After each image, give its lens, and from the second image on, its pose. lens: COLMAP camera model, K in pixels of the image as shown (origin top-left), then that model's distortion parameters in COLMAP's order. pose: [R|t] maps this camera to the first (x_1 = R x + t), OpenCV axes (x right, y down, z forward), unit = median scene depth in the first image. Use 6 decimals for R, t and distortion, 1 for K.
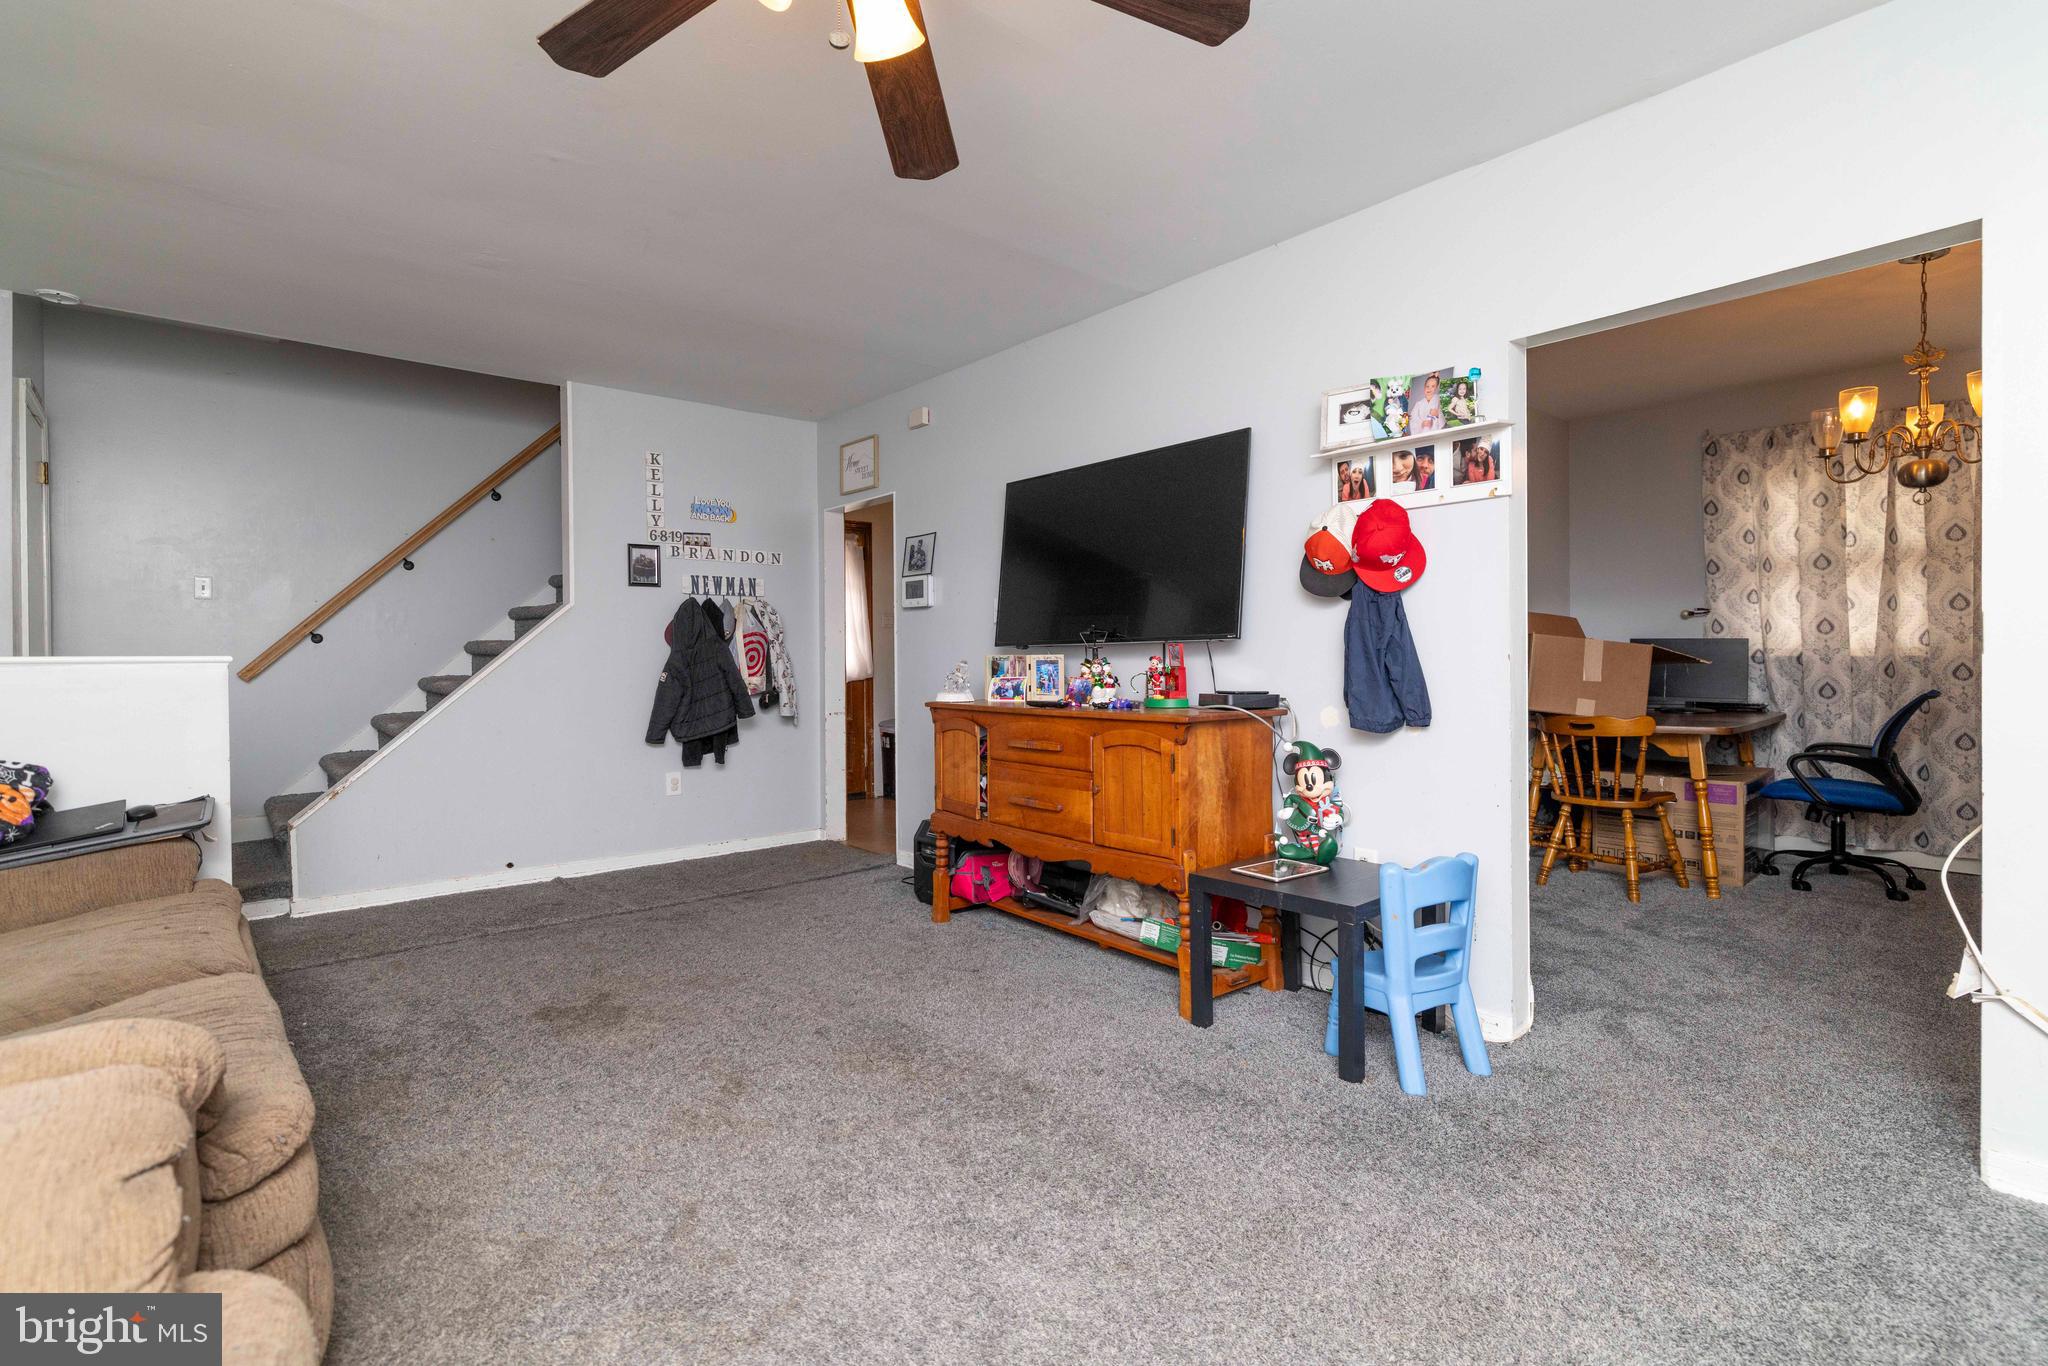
lens RADIAL K [[946.4, 0, 978.9], [0, 946.4, 665.7], [0, 0, 1]] dist [0.001788, 0.000008]
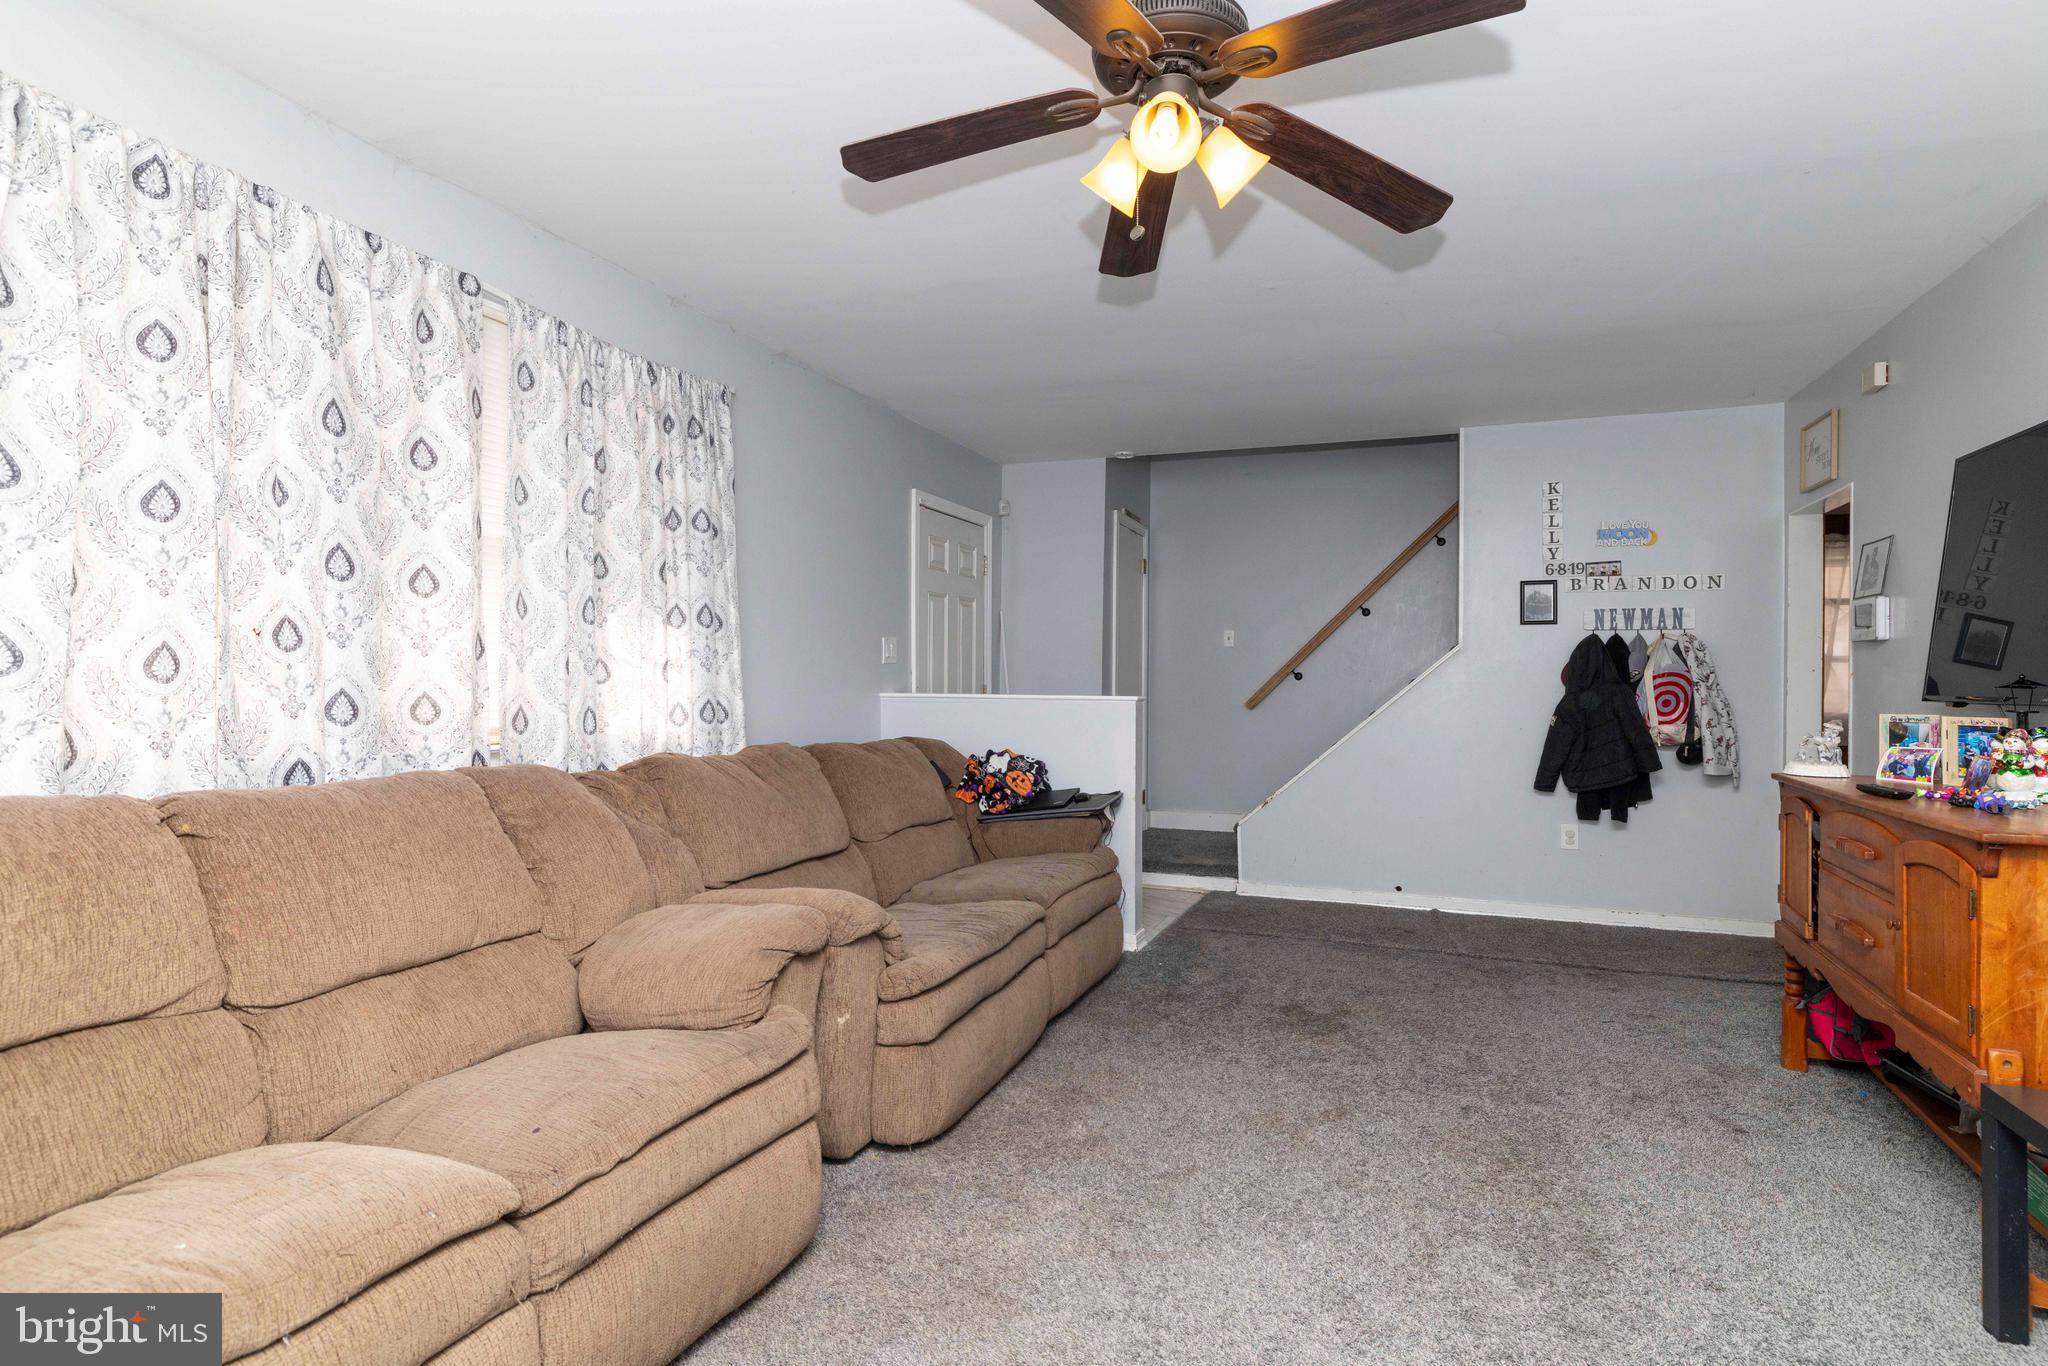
lens RADIAL K [[978.6, 0, 1024.0], [0, 978.6, 683.0], [0, 0, 1]] dist [0.000614, -0.000020]
pose [[0.495905, 0.011603, -0.868299, 0.262809], [-0.017969, 0.999834, 0.003099, -0.020163], [0.868191, 0.014066, 0.496031, 0.069813]]
